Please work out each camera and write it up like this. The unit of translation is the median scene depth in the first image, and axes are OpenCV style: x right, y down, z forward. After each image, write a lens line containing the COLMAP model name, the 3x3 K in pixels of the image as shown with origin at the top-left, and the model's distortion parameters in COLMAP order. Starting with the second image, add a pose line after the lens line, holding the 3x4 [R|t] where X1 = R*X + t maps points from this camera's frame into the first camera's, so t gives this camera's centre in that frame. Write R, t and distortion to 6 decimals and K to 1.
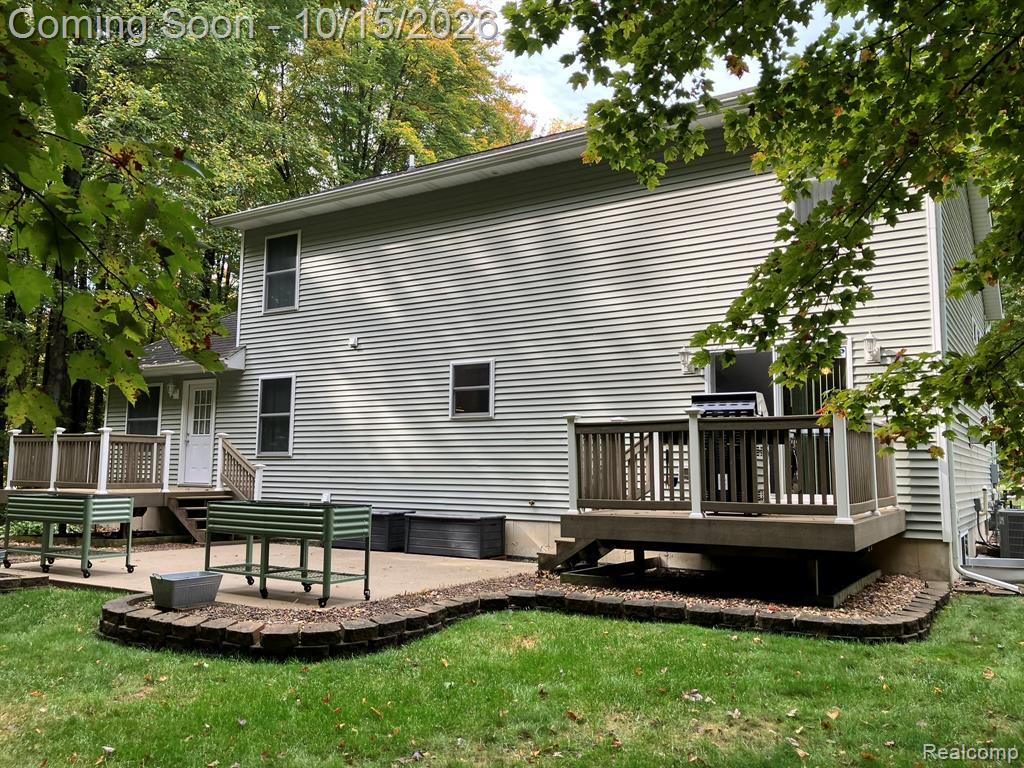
lens RADIAL K [[839.7, 0, 512.7], [0, 839.7, 378.4], [0, 0, 1]] dist [0.013615, -0.001919]
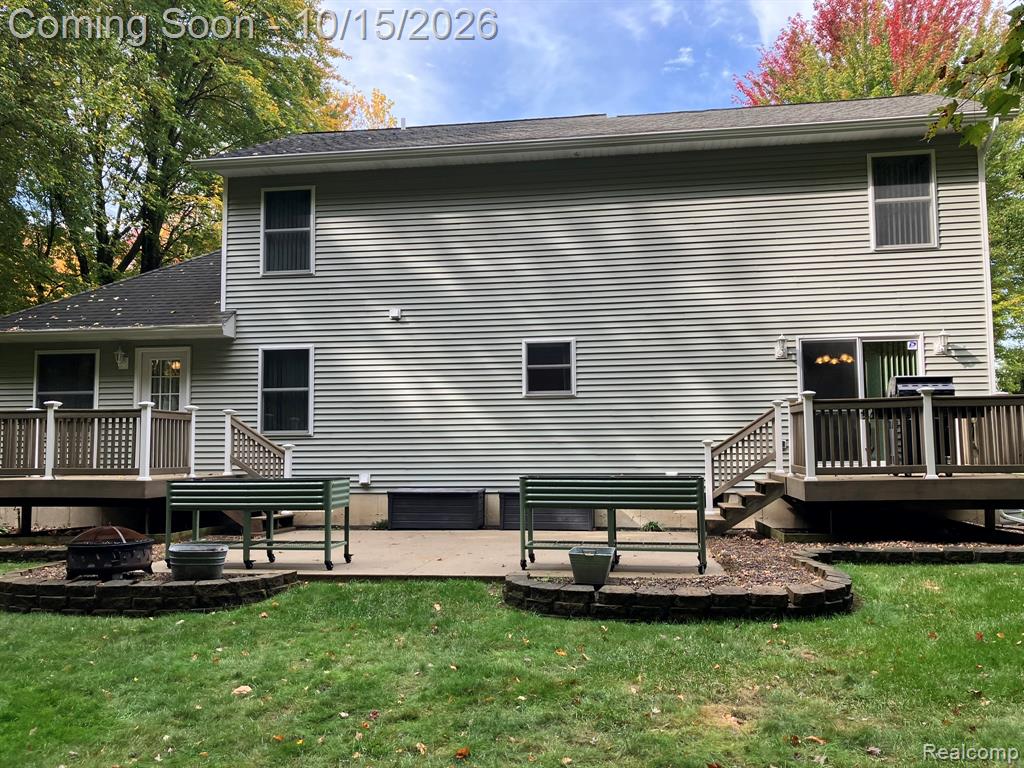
lens RADIAL K [[839.7, 0, 512.7], [0, 839.7, 378.4], [0, 0, 1]] dist [0.013615, -0.001919]
pose [[0.905747, 0.022581, 0.423218, -0.480236], [-0.030277, 0.999476, 0.011470, 0.014763], [-0.422737, -0.023203, 0.905955, 0.091791]]
